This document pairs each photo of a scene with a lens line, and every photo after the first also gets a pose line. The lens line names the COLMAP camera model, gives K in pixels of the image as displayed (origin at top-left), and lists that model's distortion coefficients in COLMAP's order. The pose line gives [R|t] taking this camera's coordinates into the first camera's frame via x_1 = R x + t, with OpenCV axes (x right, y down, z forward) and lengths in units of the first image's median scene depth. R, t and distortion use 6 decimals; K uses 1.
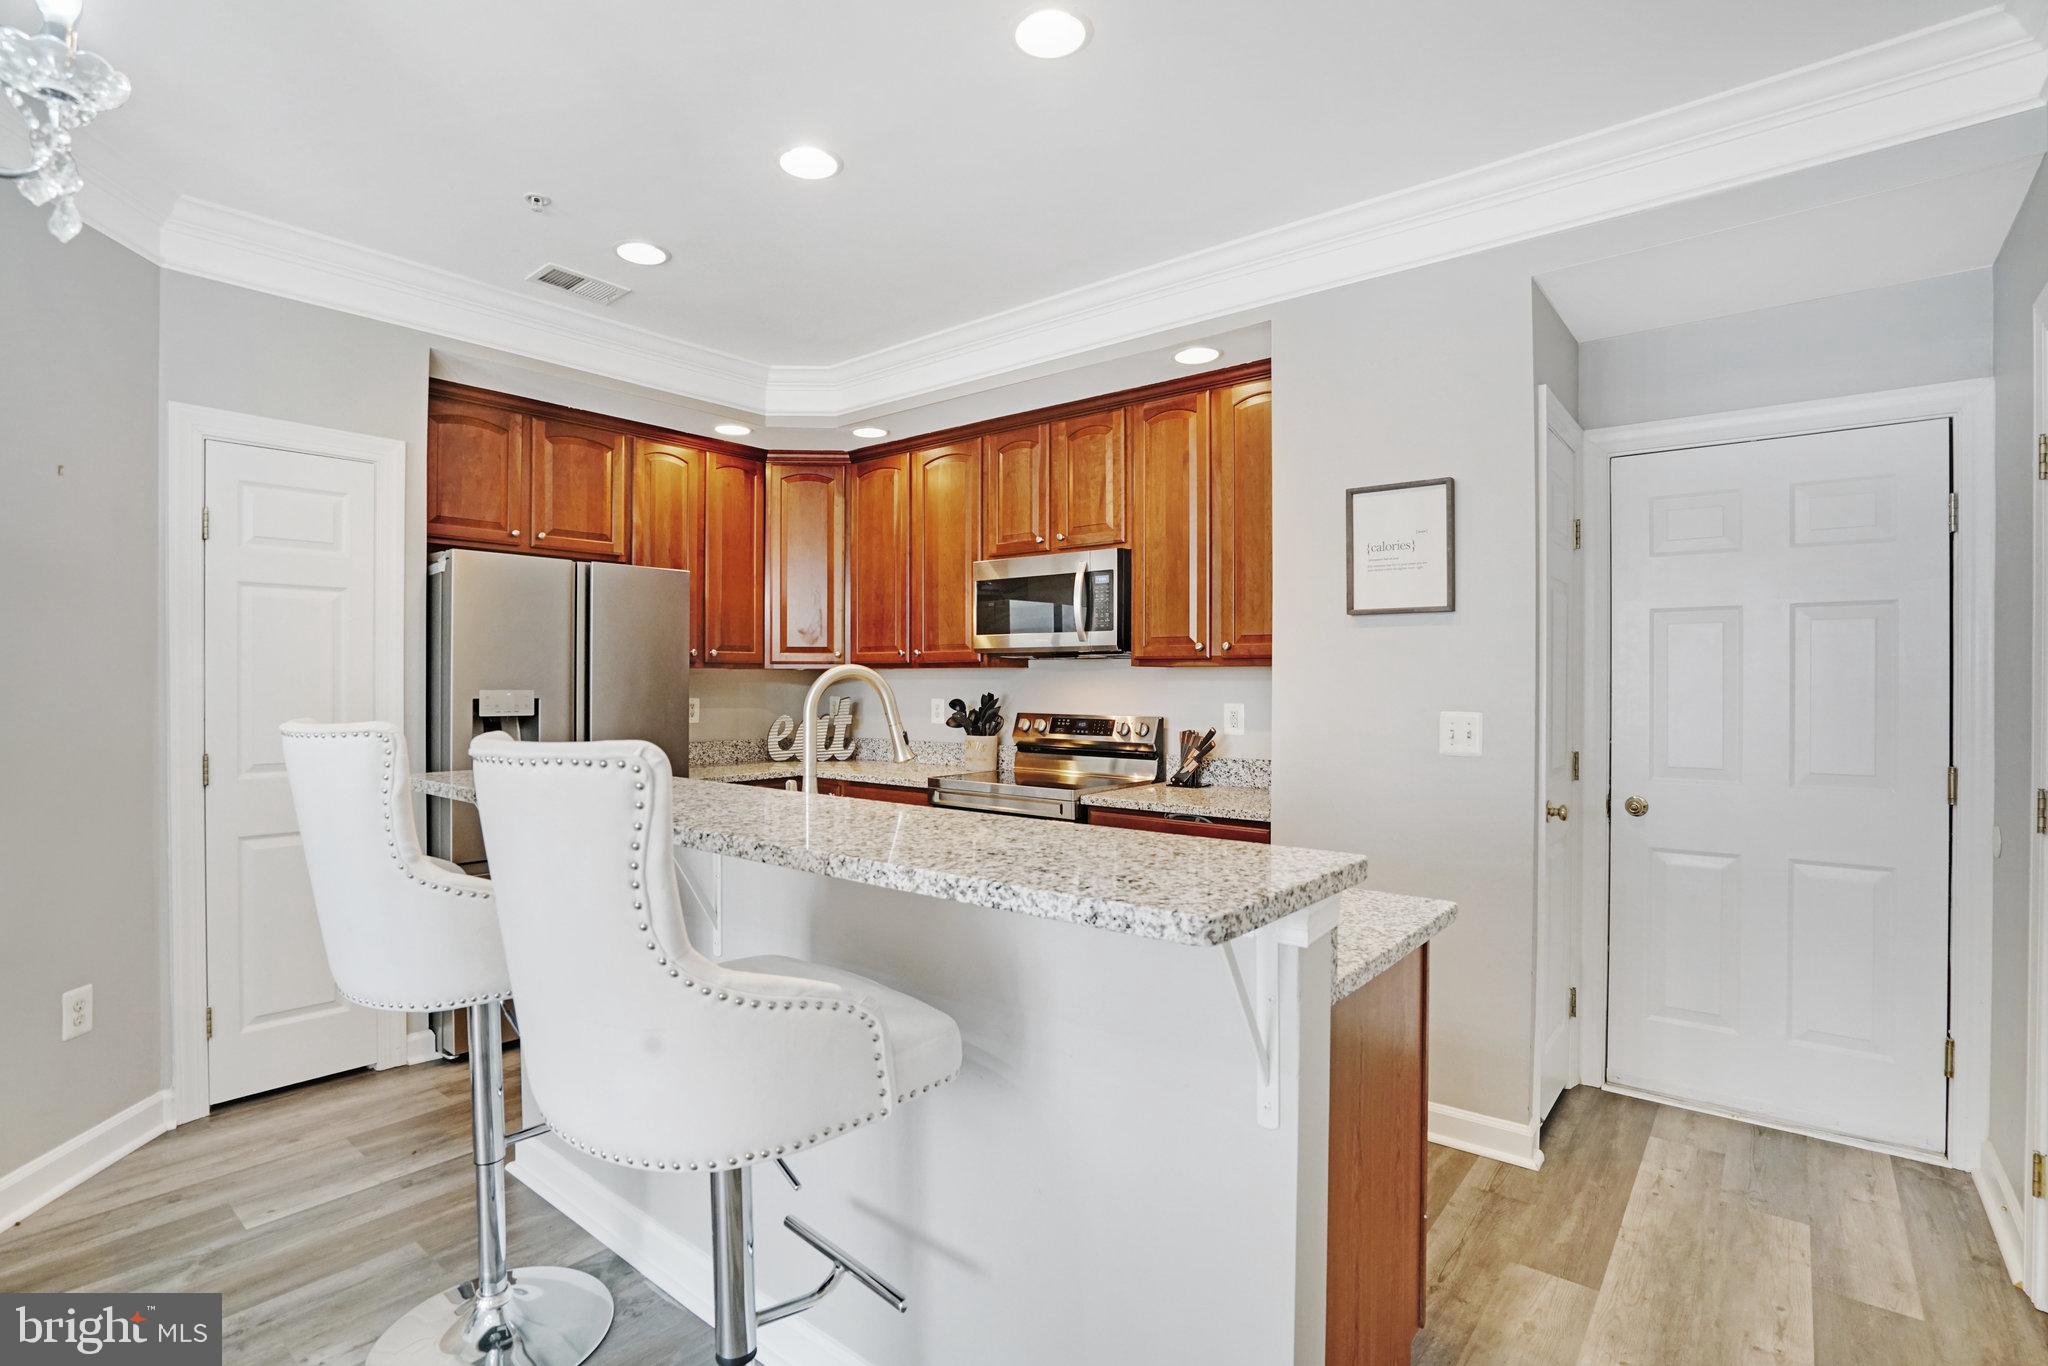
lens RADIAL K [[966.2, 0, 1008.1], [0, 966.2, 687.6], [0, 0, 1]] dist [-0.059728, 0.031976]
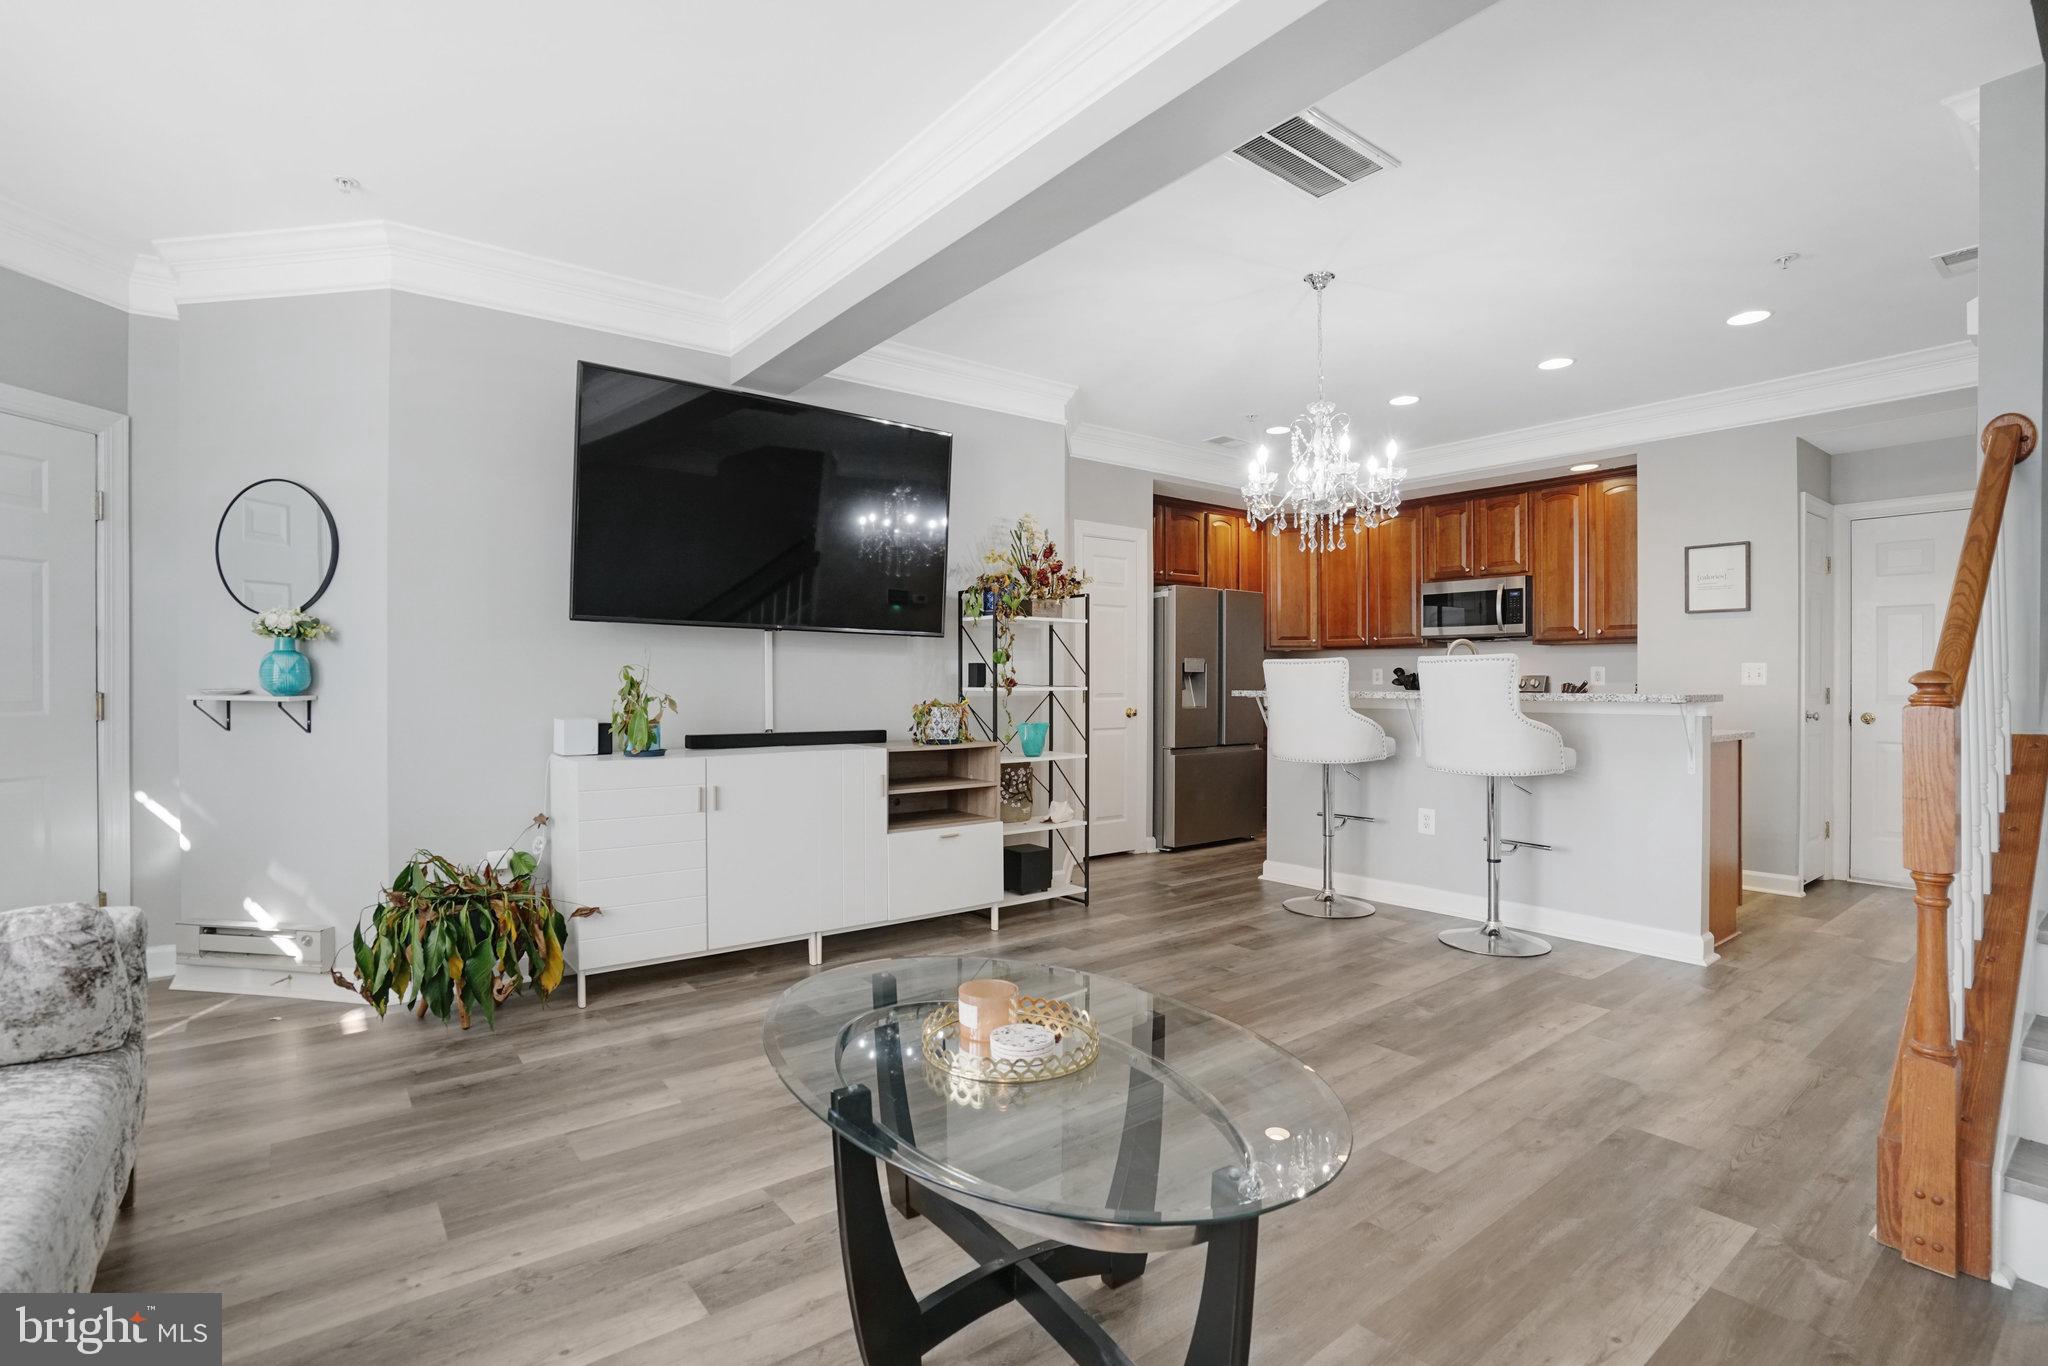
lens RADIAL K [[966.2, 0, 1008.1], [0, 966.2, 687.6], [0, 0, 1]] dist [-0.059728, 0.031976]
pose [[0.976235, -0.001092, -0.216714, -0.424365], [0.001442, 0.999998, 0.001456, 0.051157], [0.216712, -0.001734, 0.976234, -0.860332]]
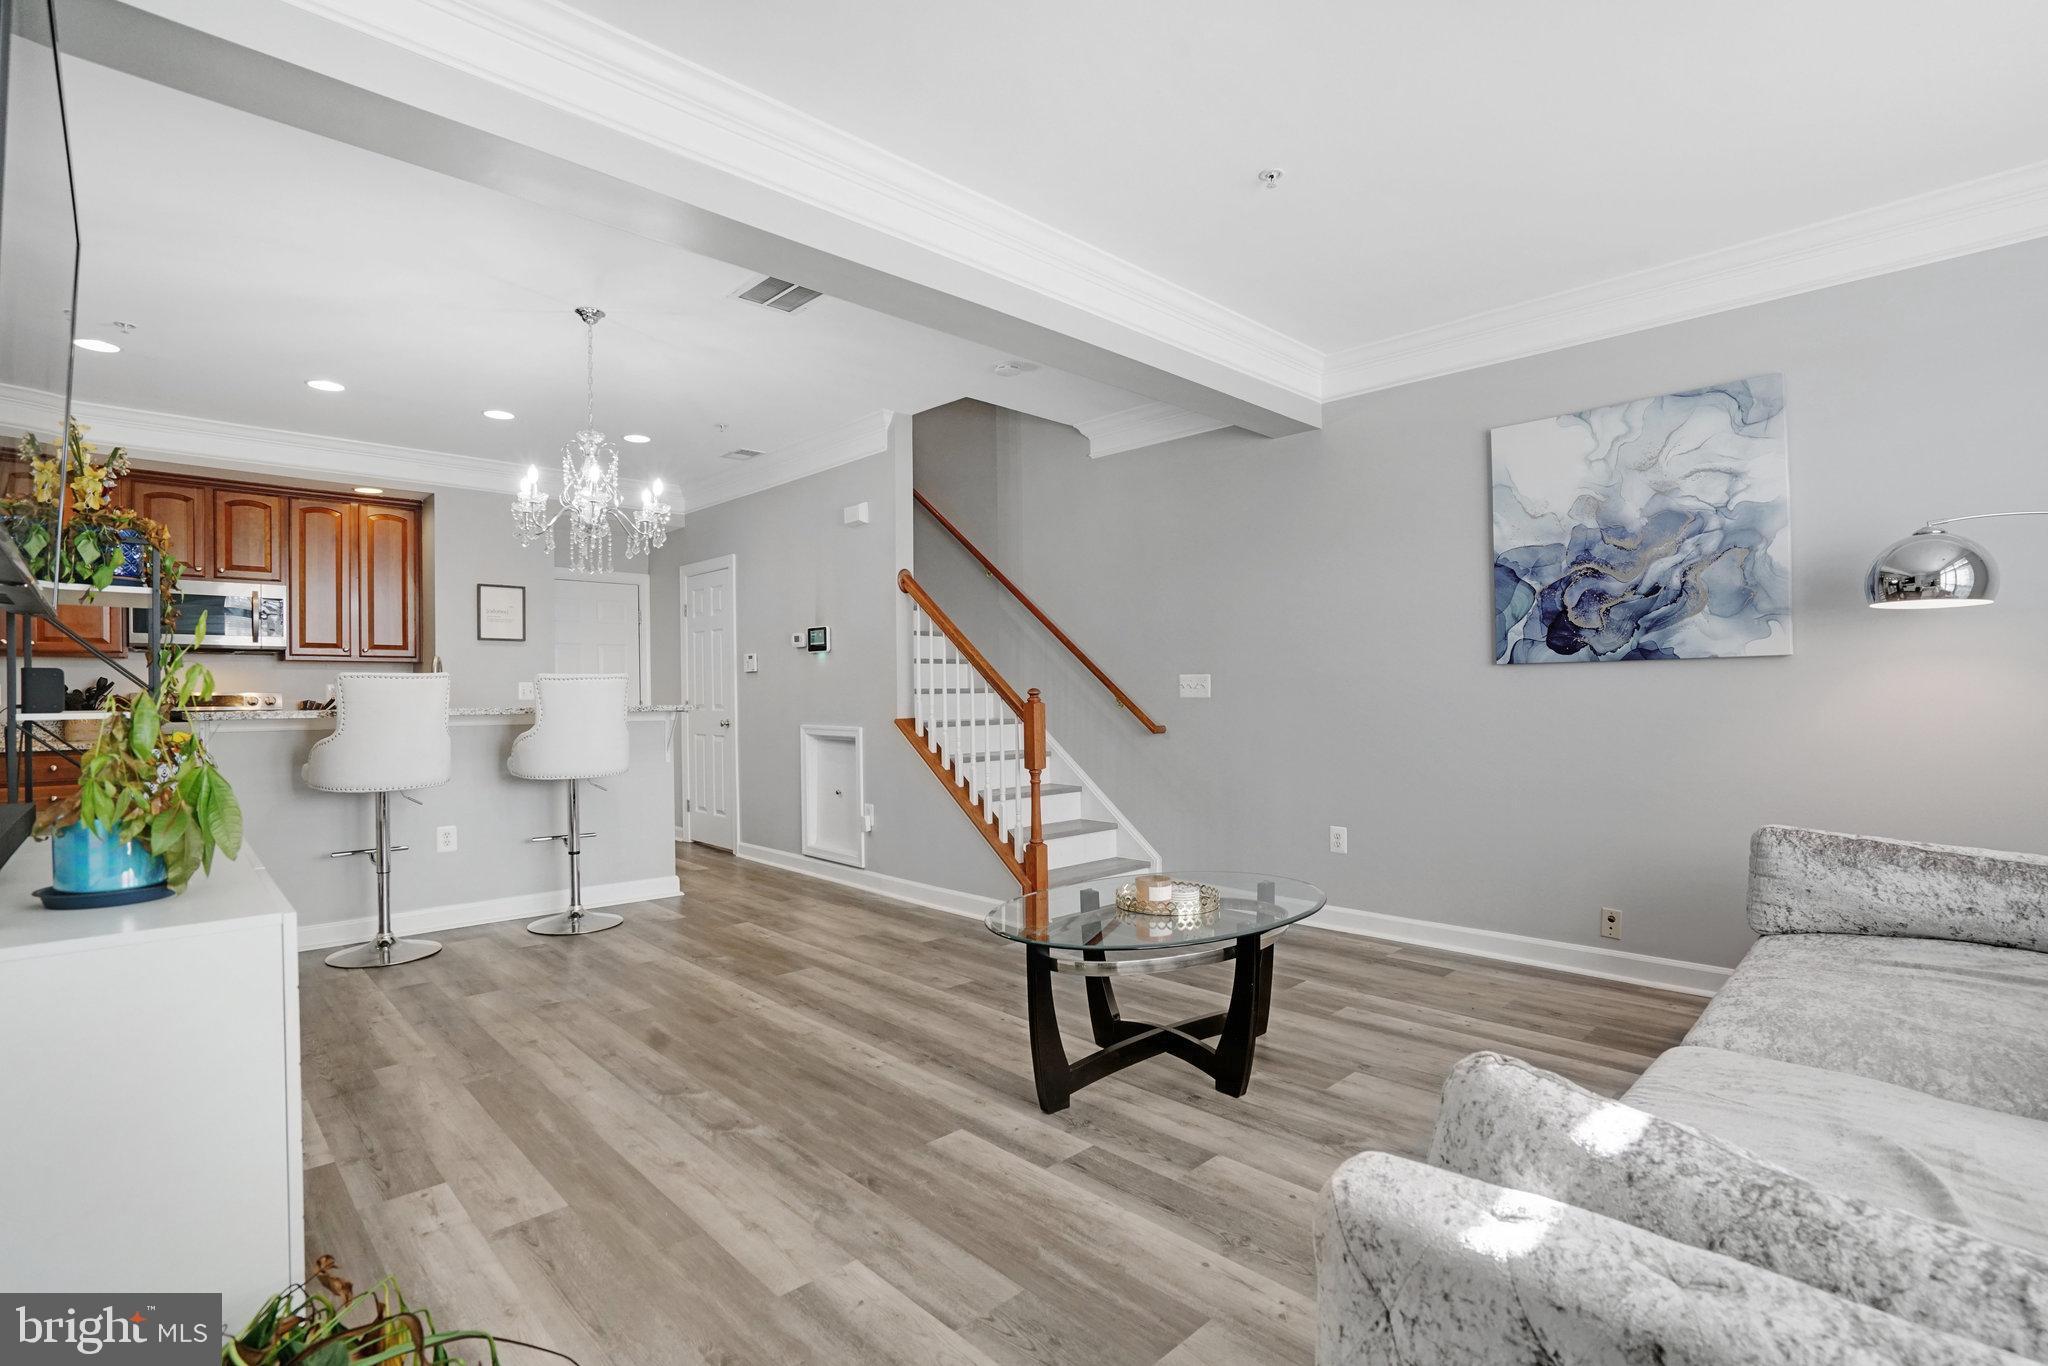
lens RADIAL K [[973.9, 0, 998.3], [0, 973.9, 684.6], [0, 0, 1]] dist [-0.051086, 0.021616]
pose [[0.115523, 0.002729, 0.993301, -1.349360], [0.013126, 0.999905, -0.004274, 0.042722], [-0.993218, 0.013532, 0.115476, -0.362043]]
